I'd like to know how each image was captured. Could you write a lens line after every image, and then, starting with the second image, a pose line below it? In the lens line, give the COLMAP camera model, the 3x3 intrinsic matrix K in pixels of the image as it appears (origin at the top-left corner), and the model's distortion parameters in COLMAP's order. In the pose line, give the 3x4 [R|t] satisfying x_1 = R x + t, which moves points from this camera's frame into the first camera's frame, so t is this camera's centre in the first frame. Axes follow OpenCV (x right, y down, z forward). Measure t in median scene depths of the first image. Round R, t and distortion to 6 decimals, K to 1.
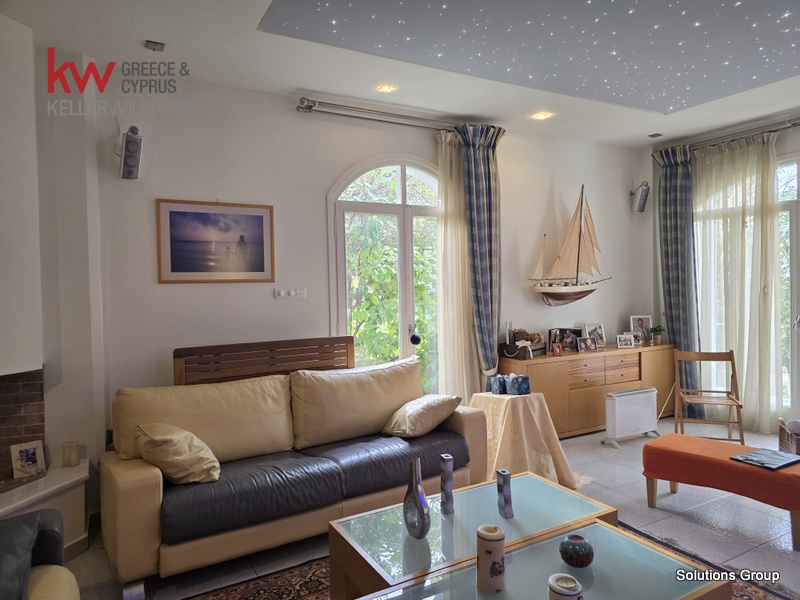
lens RADIAL K [[539.7, 0, 412.6], [0, 539.7, 293.2], [0, 0, 1]] dist [0.066377, -0.059868]
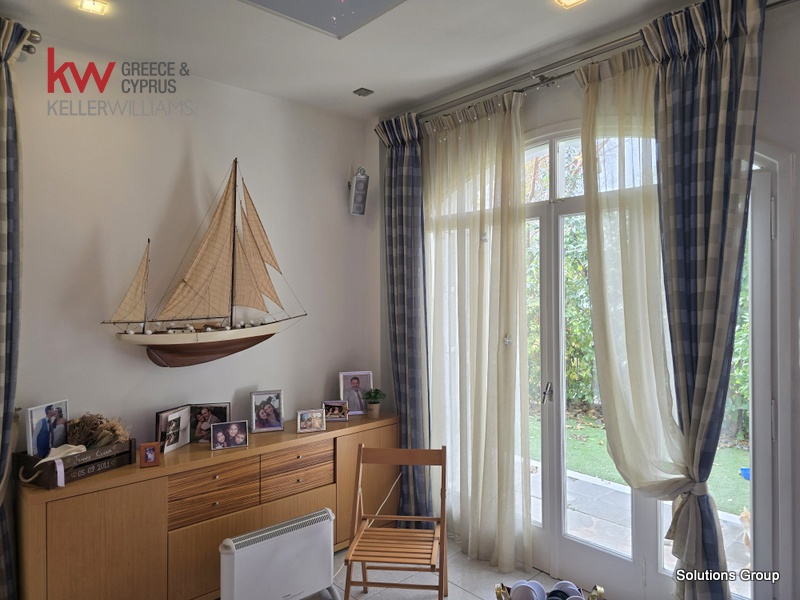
lens RADIAL K [[539.7, 0, 415.7], [0, 539.7, 298.8], [0, 0, 1]] dist [0.066377, -0.059868]
pose [[0.971366, 0.014494, 0.237145, 0.357093], [-0.011259, 0.999824, -0.014991, -0.040525], [-0.237321, 0.011891, 0.971359, 0.378192]]
